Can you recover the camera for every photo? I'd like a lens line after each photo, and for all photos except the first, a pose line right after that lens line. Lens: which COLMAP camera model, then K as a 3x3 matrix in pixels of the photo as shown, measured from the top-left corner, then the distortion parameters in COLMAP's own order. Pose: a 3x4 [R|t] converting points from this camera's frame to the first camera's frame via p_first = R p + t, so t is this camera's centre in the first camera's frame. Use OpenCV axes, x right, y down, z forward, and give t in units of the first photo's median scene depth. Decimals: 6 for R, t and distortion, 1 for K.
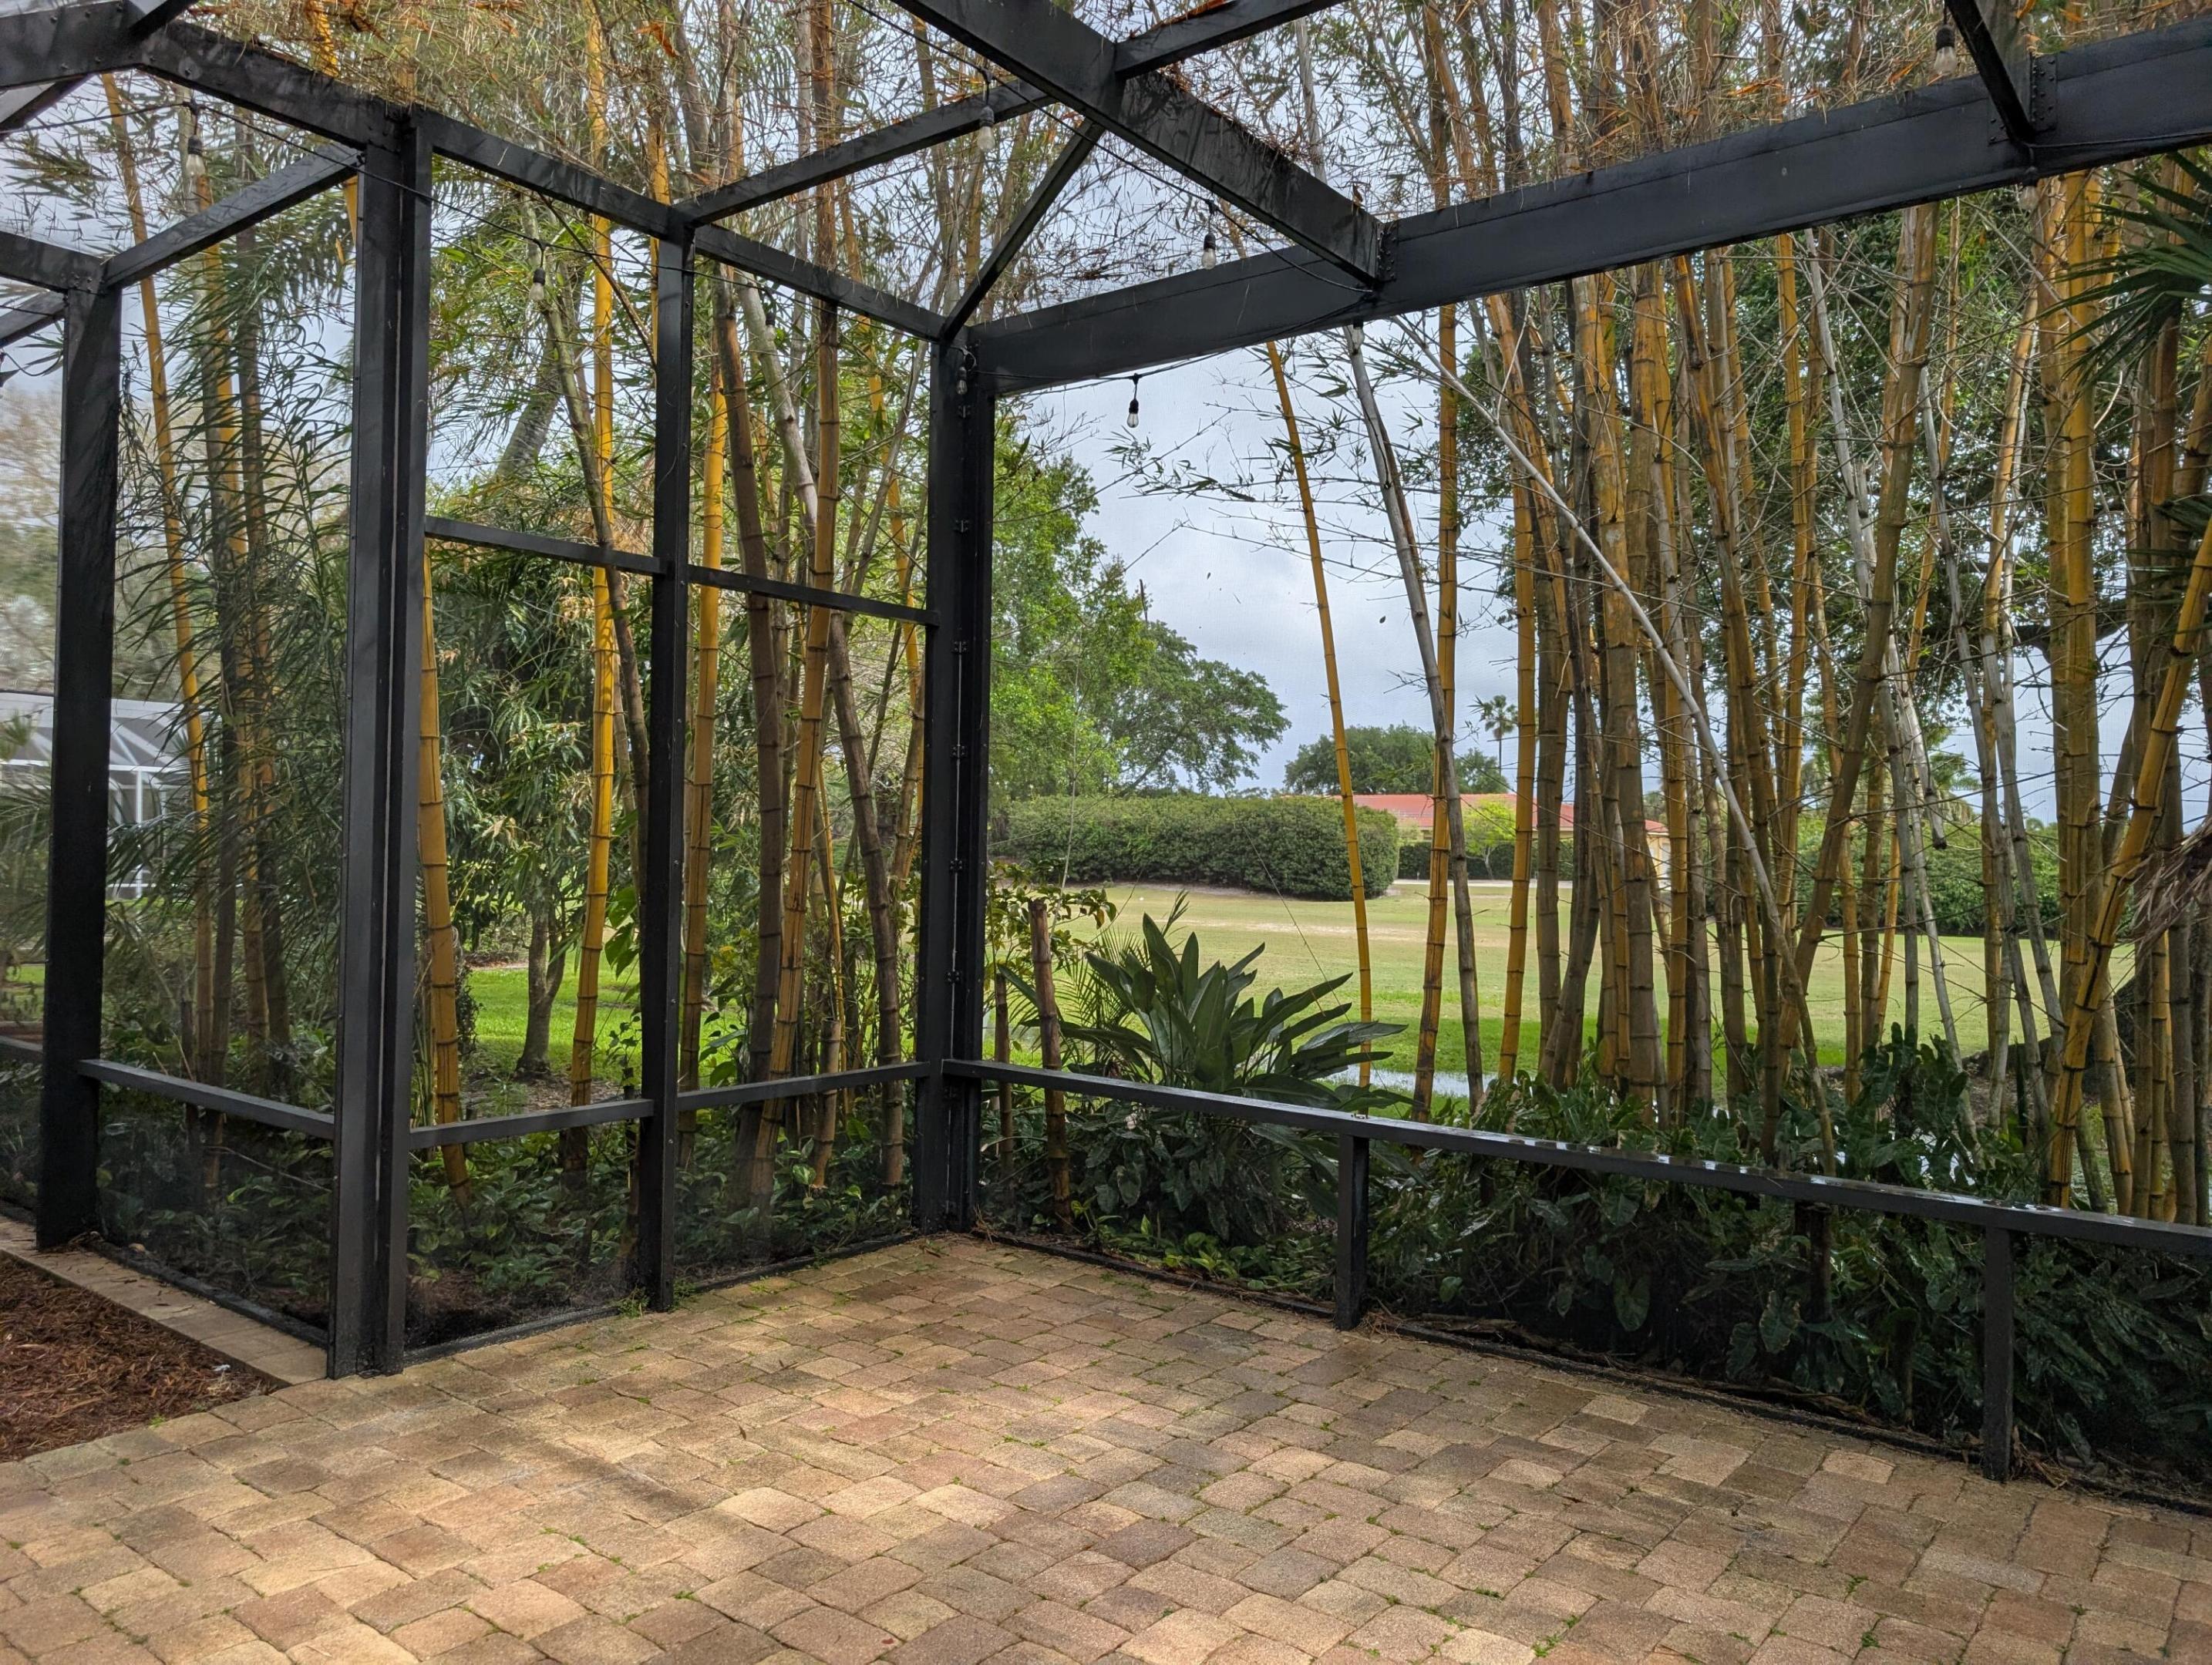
lens RADIAL K [[1610.0, 0, 1091.2], [0, 1610.0, 830.5], [0, 0, 1]] dist [0.014475, -0.005282]
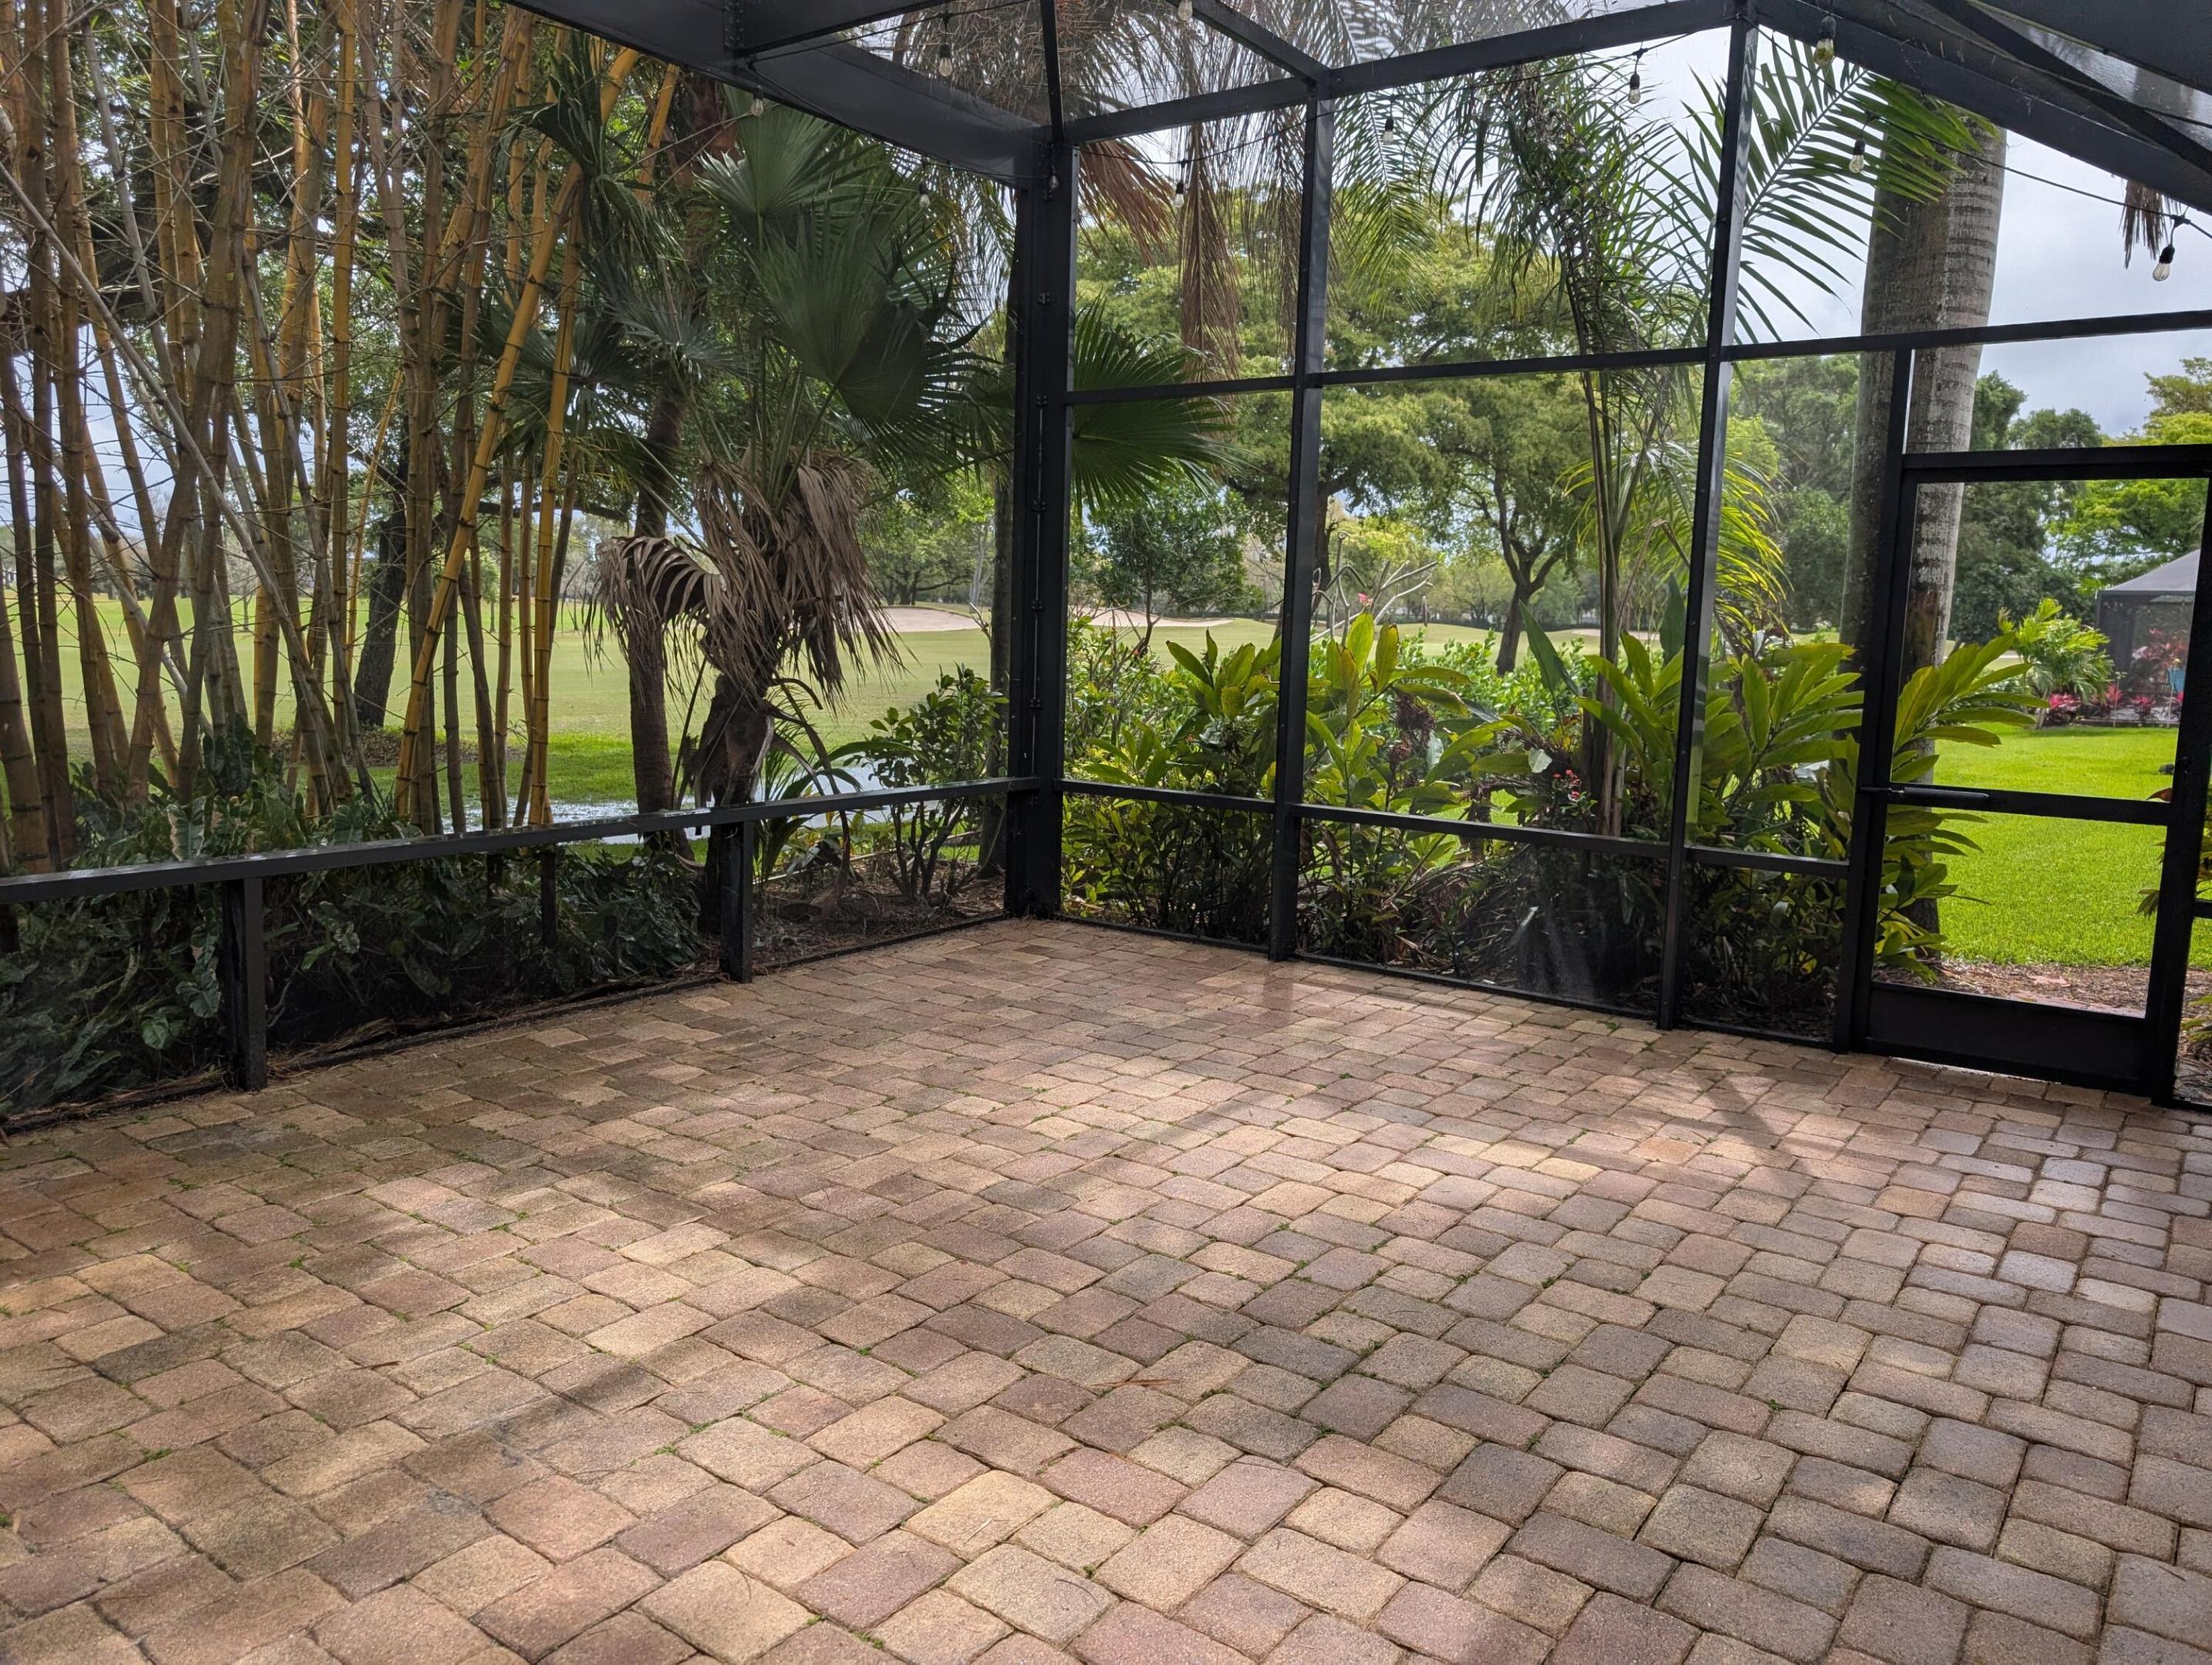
lens RADIAL K [[1603.2, 0, 1116.3], [0, 1603.2, 824.1], [0, 0, 1]] dist [0.040080, -0.054144]
pose [[-0.041368, -0.154675, 0.987099, -0.883111], [-0.045018, 0.987230, 0.152809, 0.003919], [-0.998129, -0.038116, -0.047803, 0.686504]]
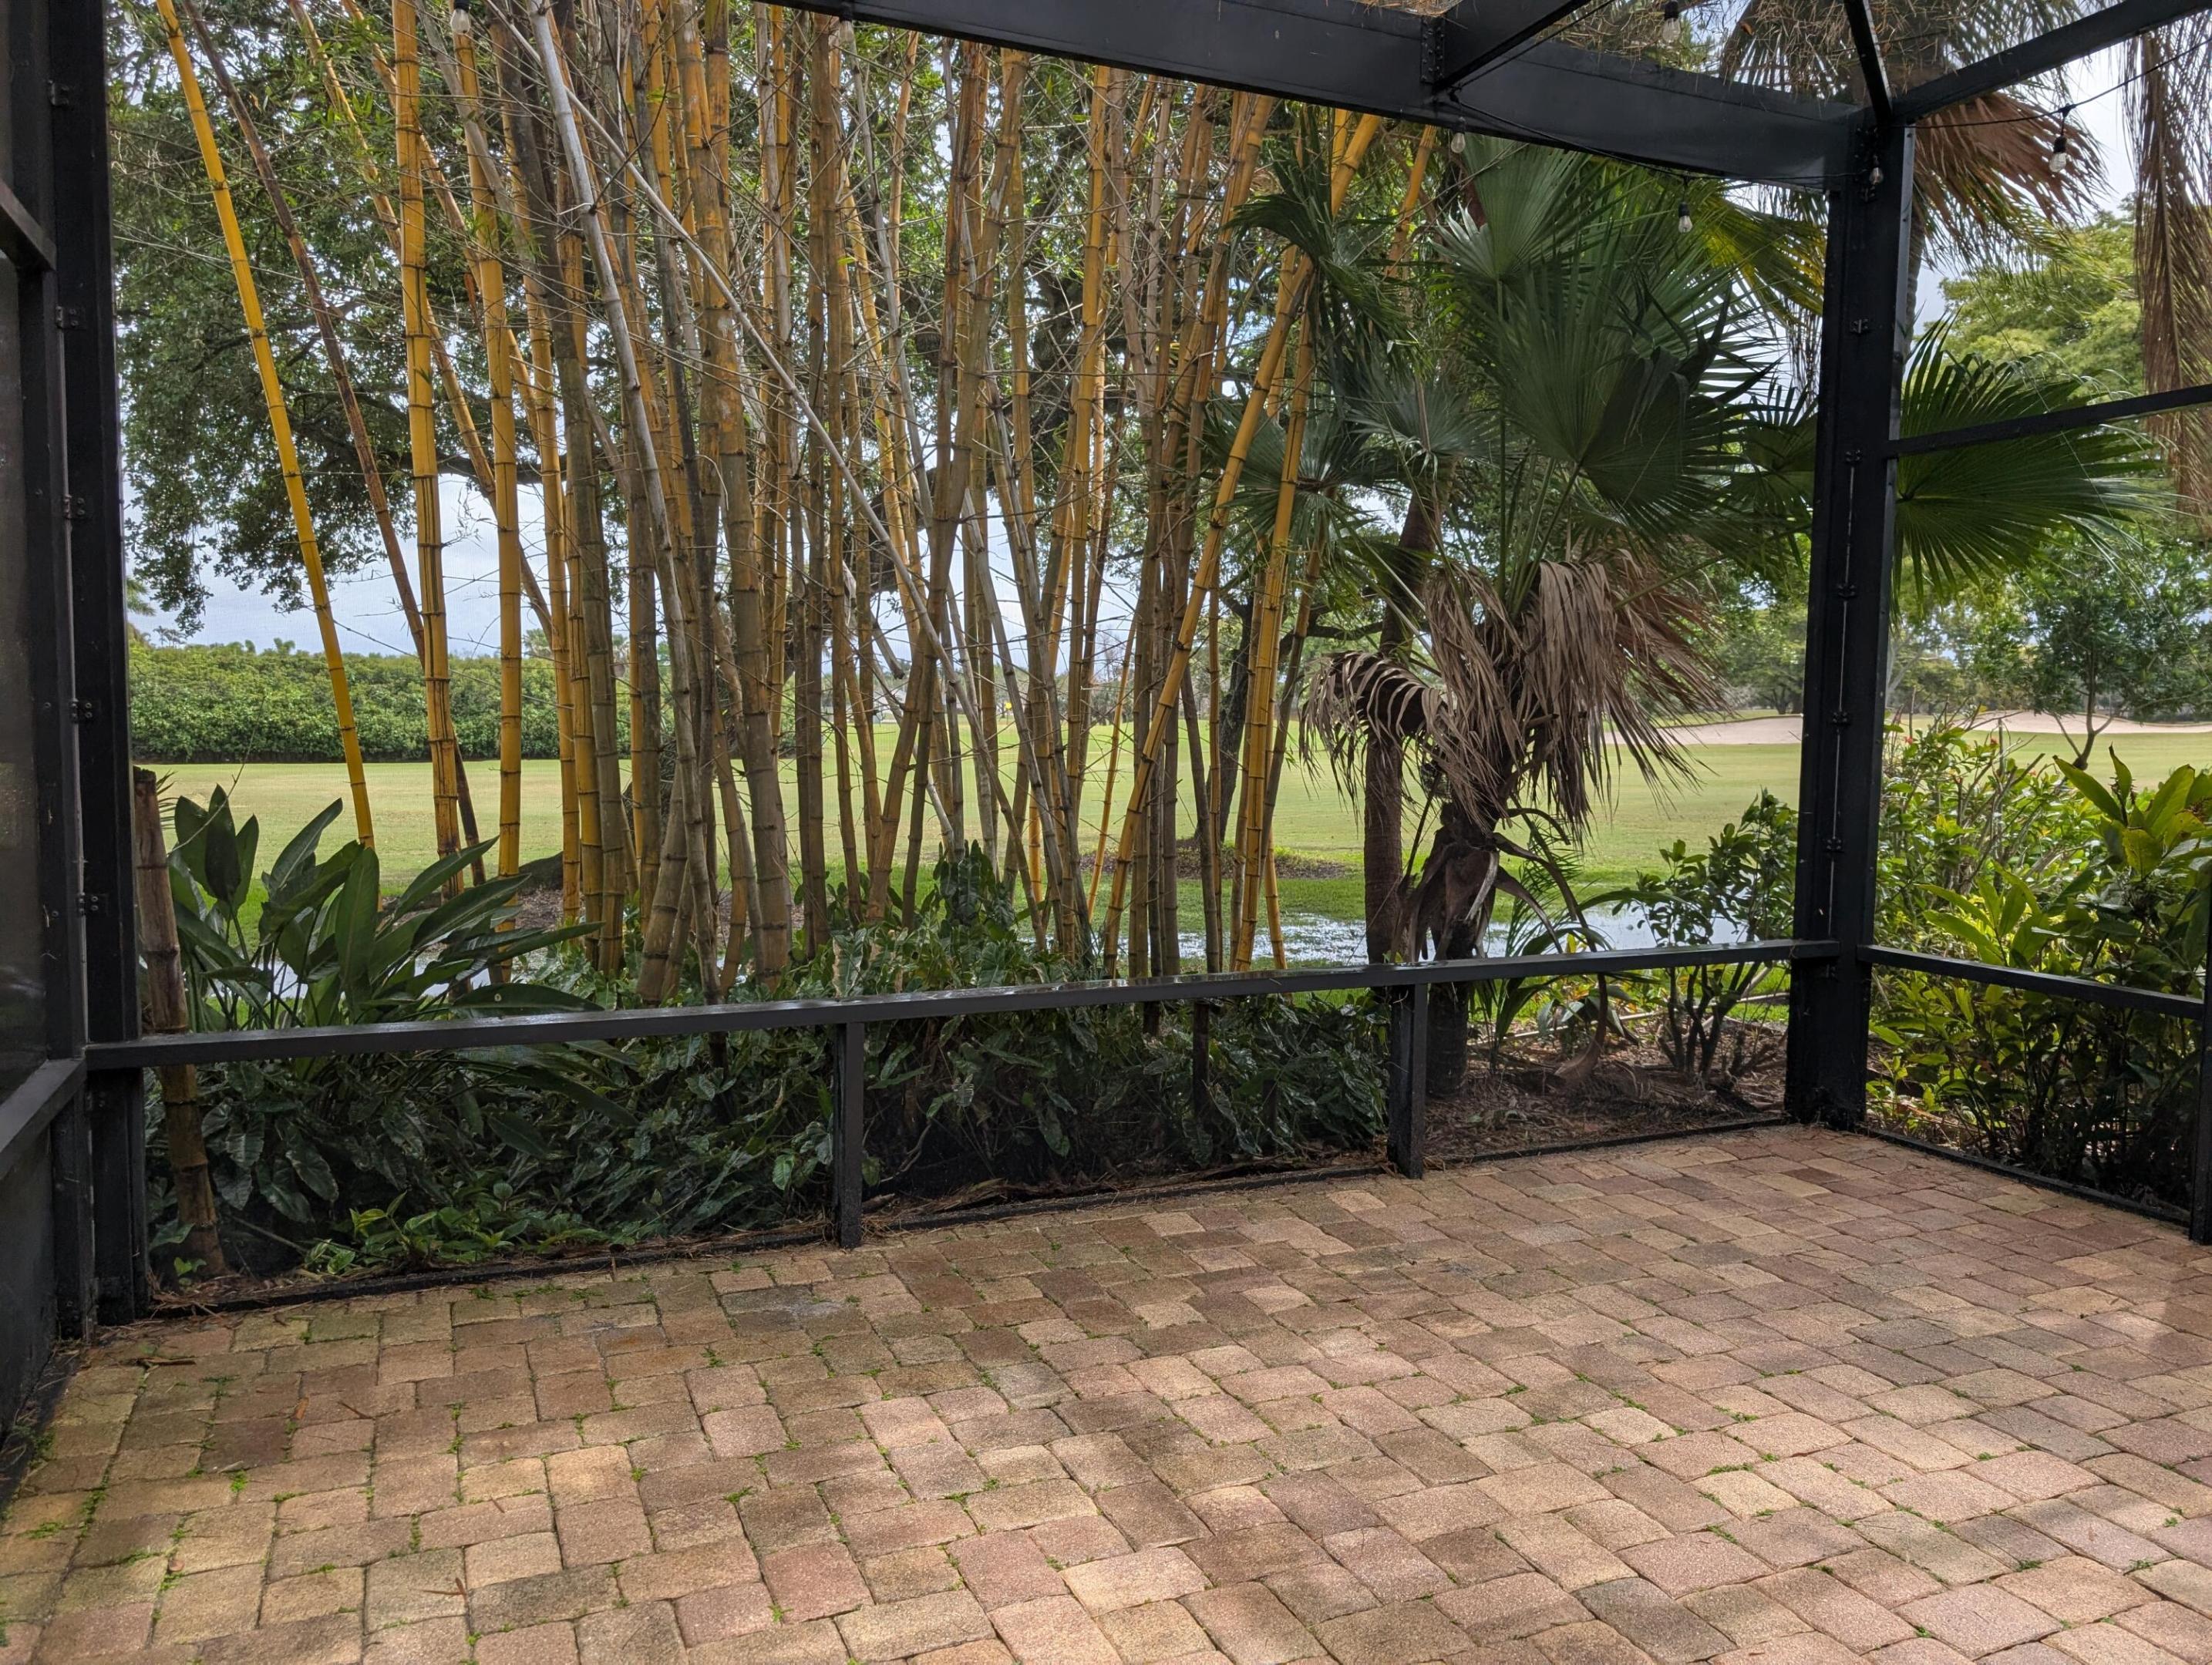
lens RADIAL K [[1610.0, 0, 1091.2], [0, 1610.0, 830.5], [0, 0, 1]] dist [0.014475, -0.005282]
pose [[0.483405, -0.084606, 0.871299, -0.611959], [-0.012159, 0.994574, 0.103323, 0.000652], [-0.875312, -0.060541, 0.479753, 0.594533]]
